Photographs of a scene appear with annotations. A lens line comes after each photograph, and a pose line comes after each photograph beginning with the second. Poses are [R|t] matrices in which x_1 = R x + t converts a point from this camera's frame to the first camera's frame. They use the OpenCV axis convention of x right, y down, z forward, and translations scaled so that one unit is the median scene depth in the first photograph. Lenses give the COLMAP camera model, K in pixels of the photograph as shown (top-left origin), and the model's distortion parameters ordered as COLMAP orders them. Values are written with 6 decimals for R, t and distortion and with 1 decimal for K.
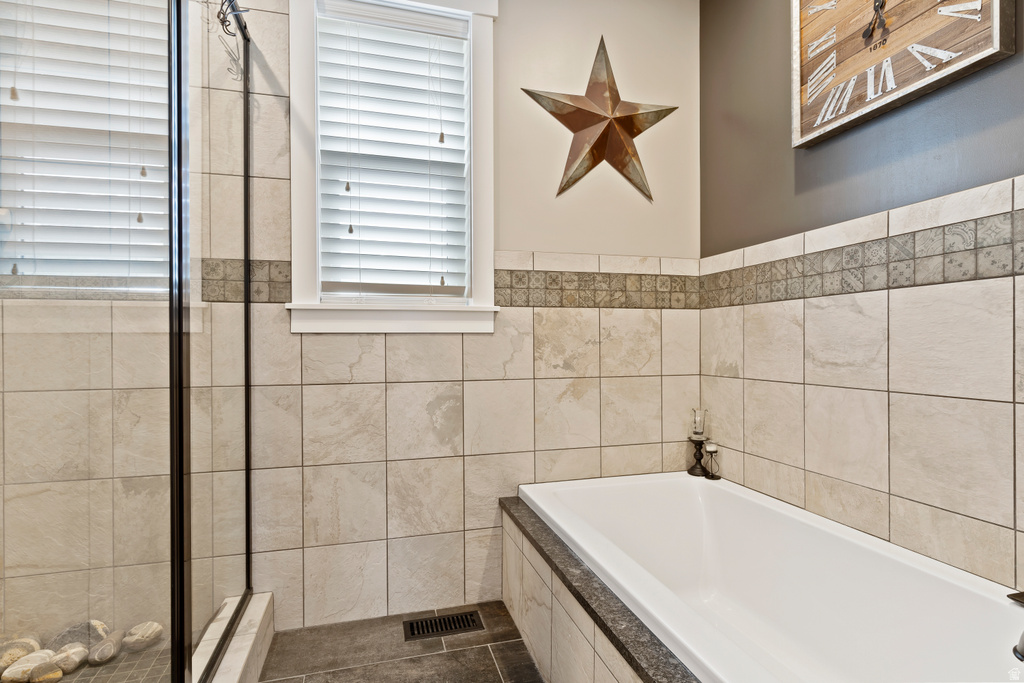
lens RADIAL K [[509.2, 0, 512.7], [0, 509.2, 343.5], [0, 0, 1]] dist [0.001275, 0.000673]
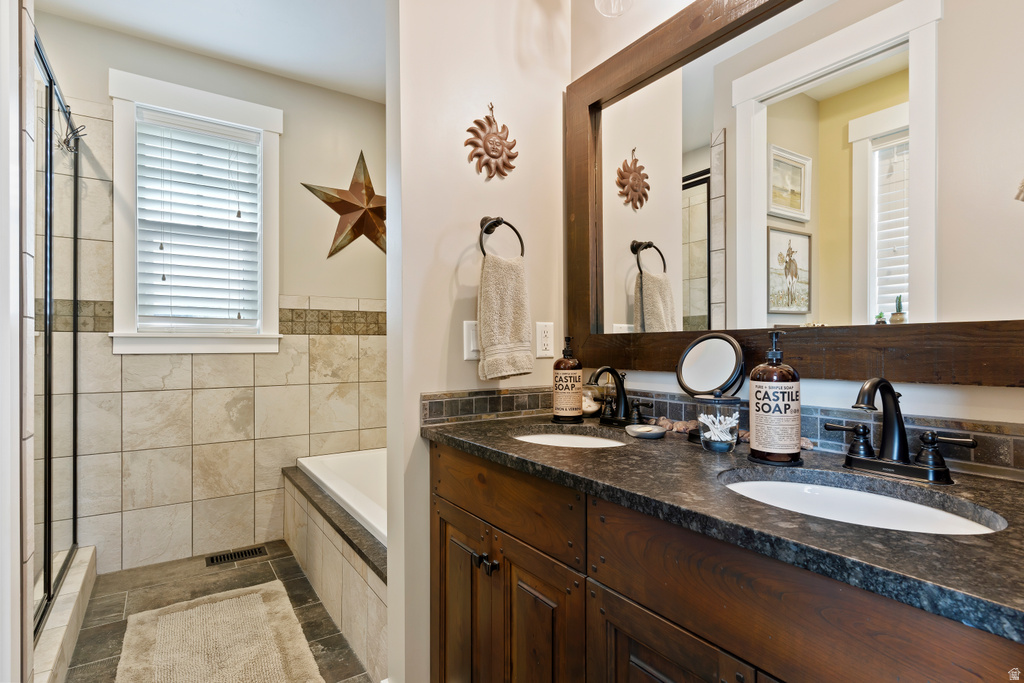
lens RADIAL K [[509.2, 0, 509.6], [0, 509.2, 343.2], [0, 0, 1]] dist [0.001275, 0.000673]
pose [[0.950870, 0.004255, 0.309560, 0.143785], [-0.001316, 0.999952, -0.009702, -0.035960], [-0.309587, 0.008818, 0.950830, -0.591756]]
